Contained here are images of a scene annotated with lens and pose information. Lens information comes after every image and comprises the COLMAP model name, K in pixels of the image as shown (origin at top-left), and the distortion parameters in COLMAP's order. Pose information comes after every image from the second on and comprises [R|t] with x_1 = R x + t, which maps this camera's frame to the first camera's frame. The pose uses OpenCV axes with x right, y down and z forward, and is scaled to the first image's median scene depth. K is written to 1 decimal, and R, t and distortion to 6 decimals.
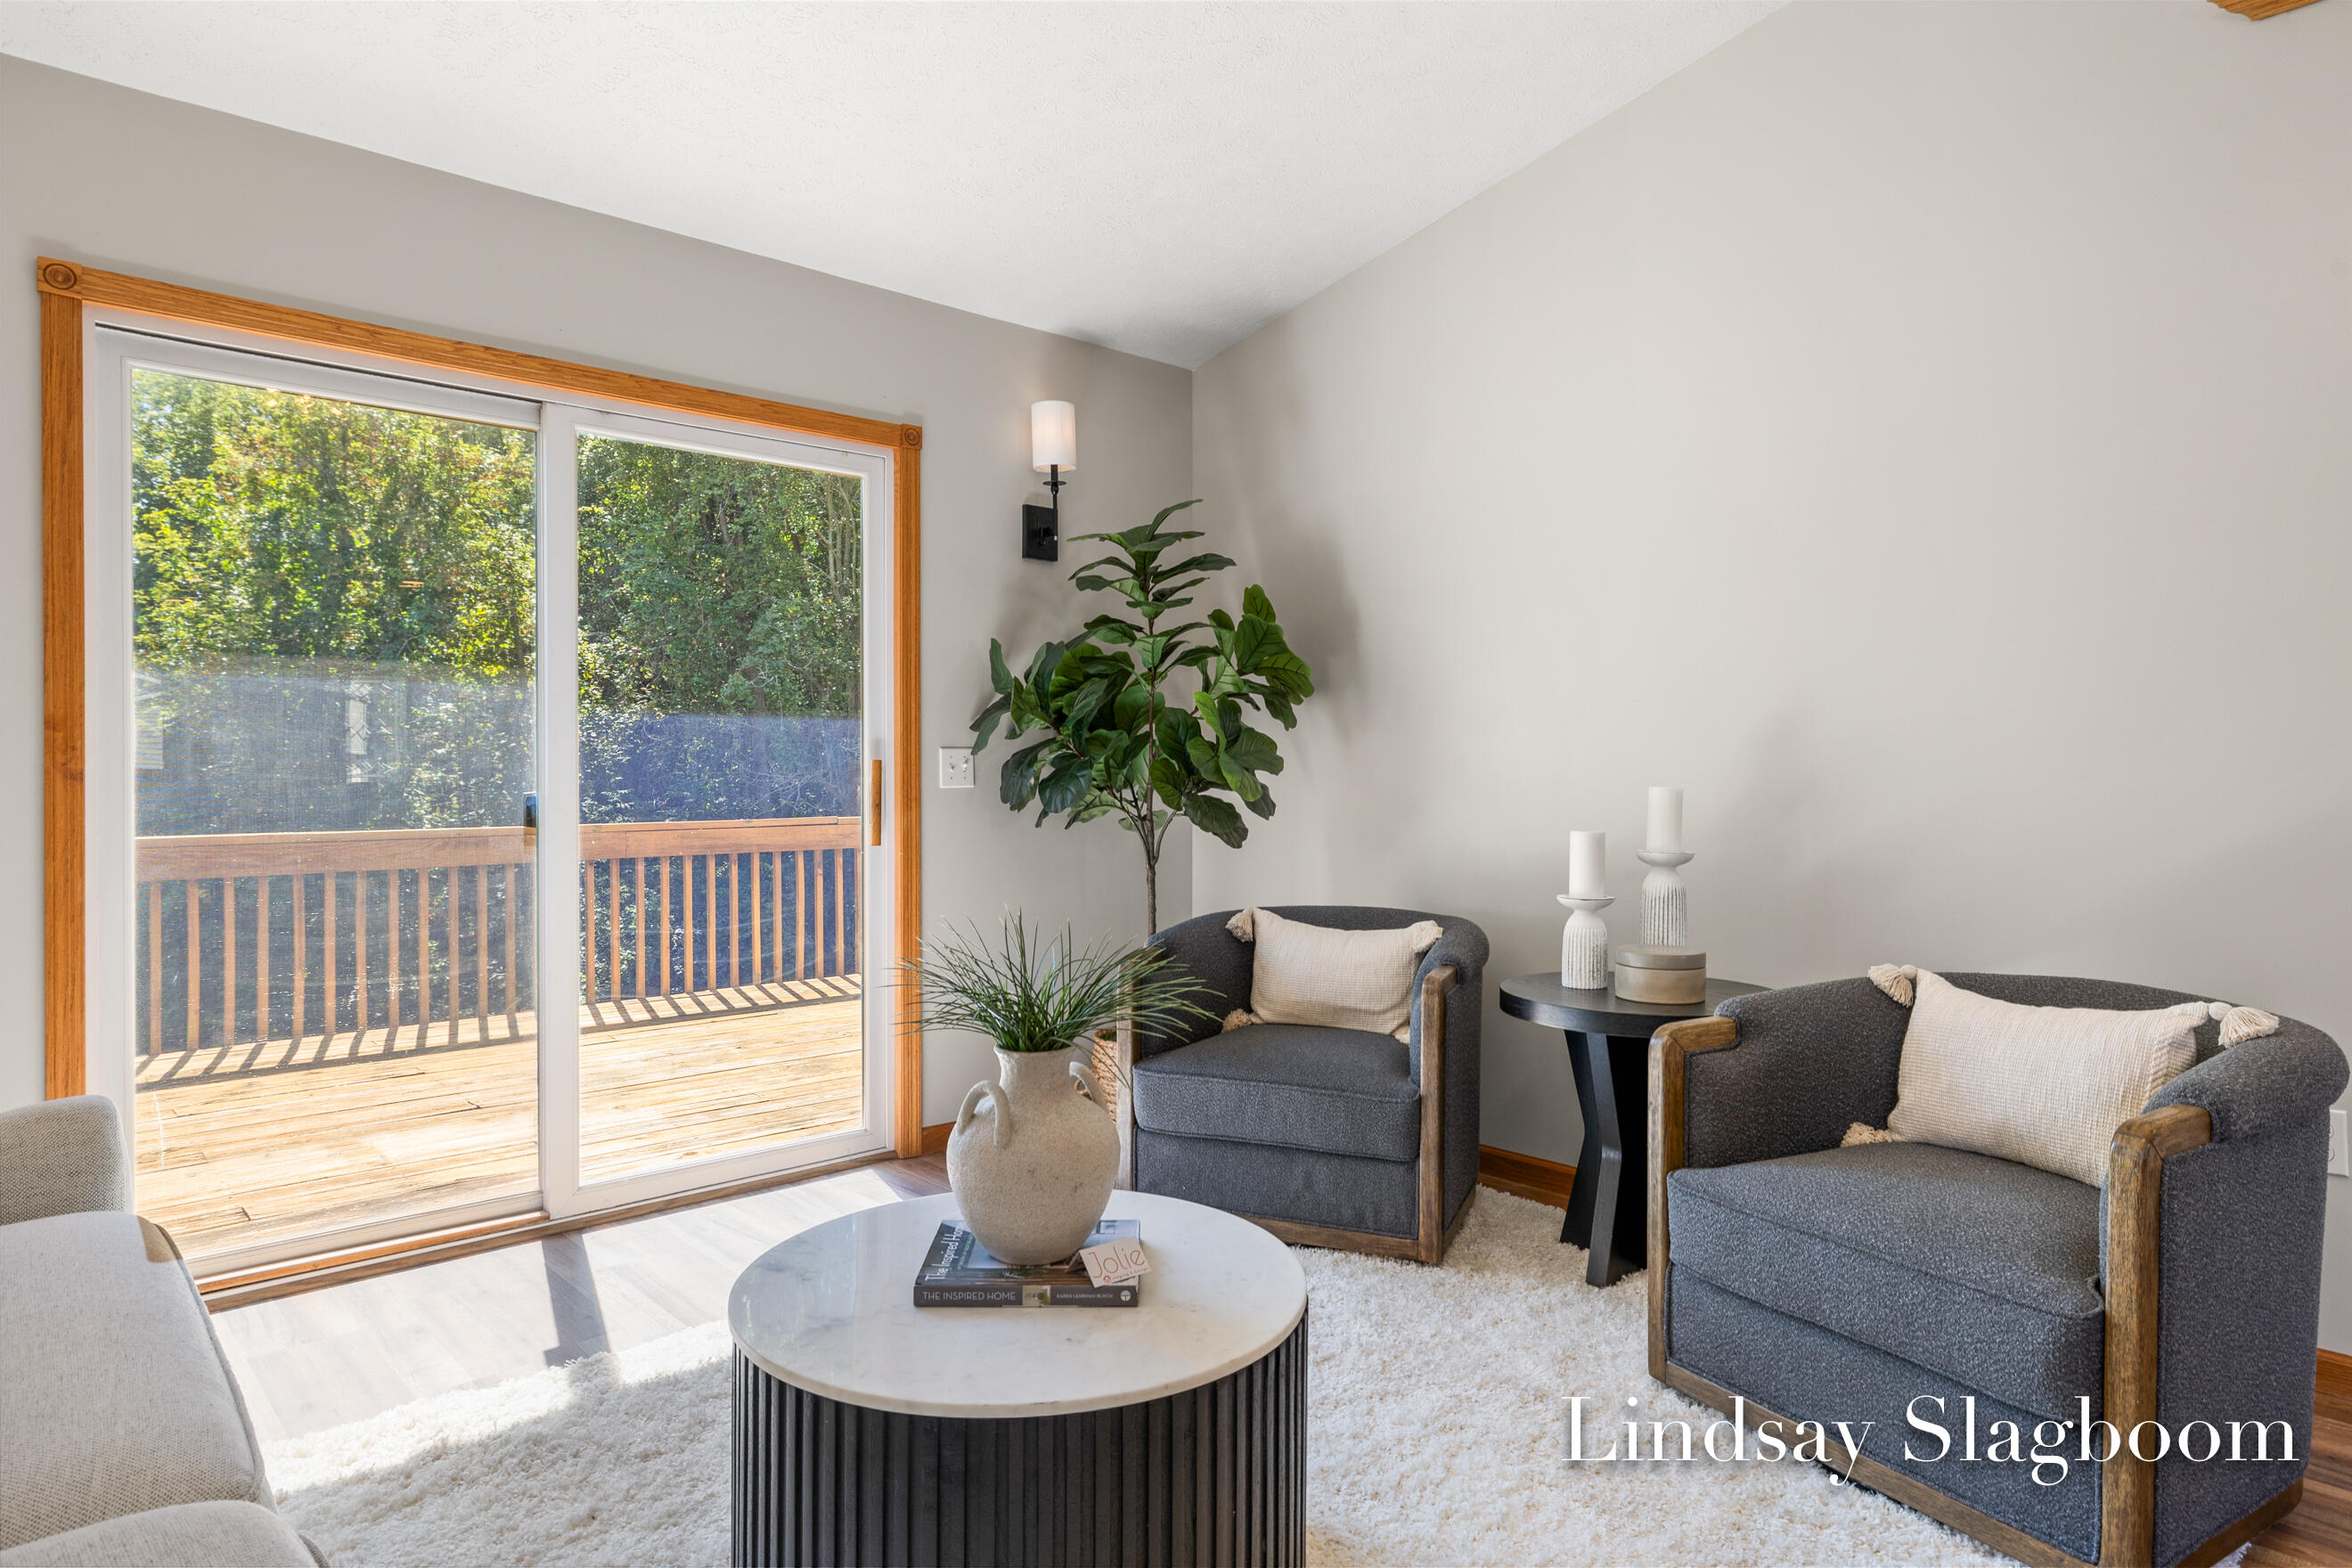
lens RADIAL K [[1357.2, 0, 1184.6], [0, 1357.2, 775.0], [0, 0, 1]] dist [-0.001349, -0.000555]
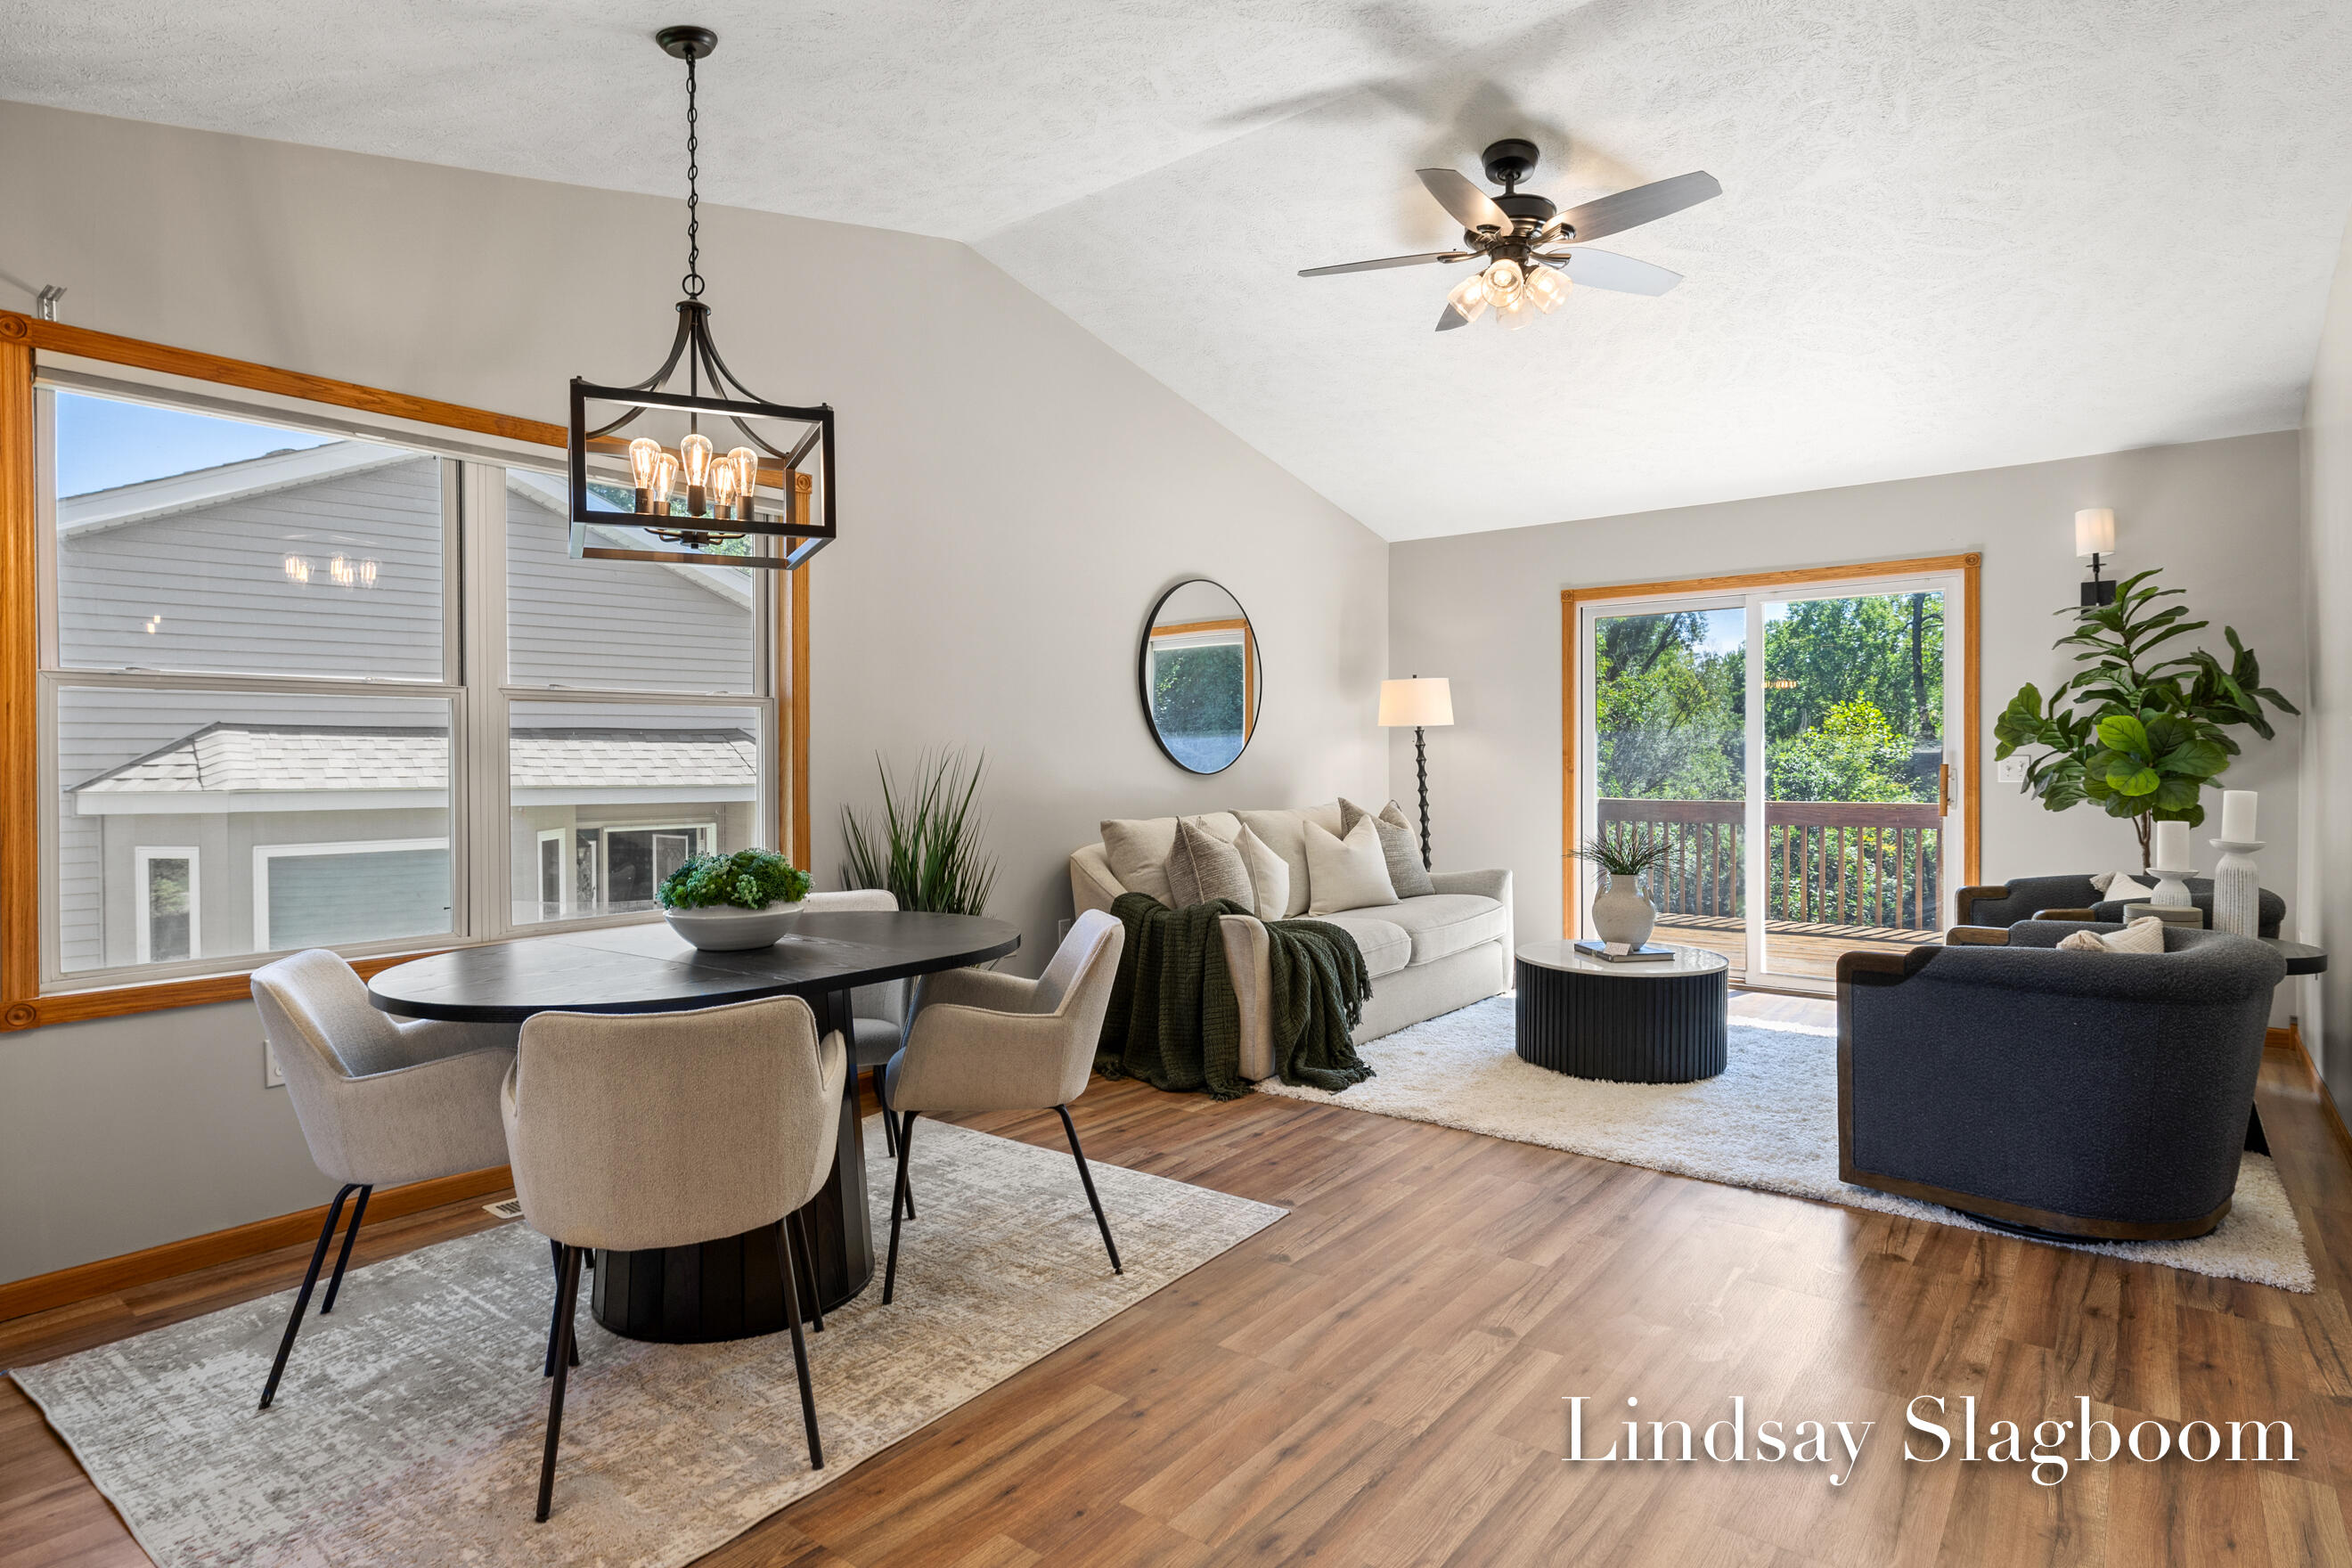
lens RADIAL K [[1253.1, 0, 1164.9], [0, 1253.1, 767.1], [0, 0, 1]] dist [-0.005300, 0.001199]
pose [[0.146244, 0.006593, -0.989227, 1.127608], [0.000829, 0.999977, 0.006787, -0.018572], [0.989248, -0.001813, 0.146235, -0.149366]]
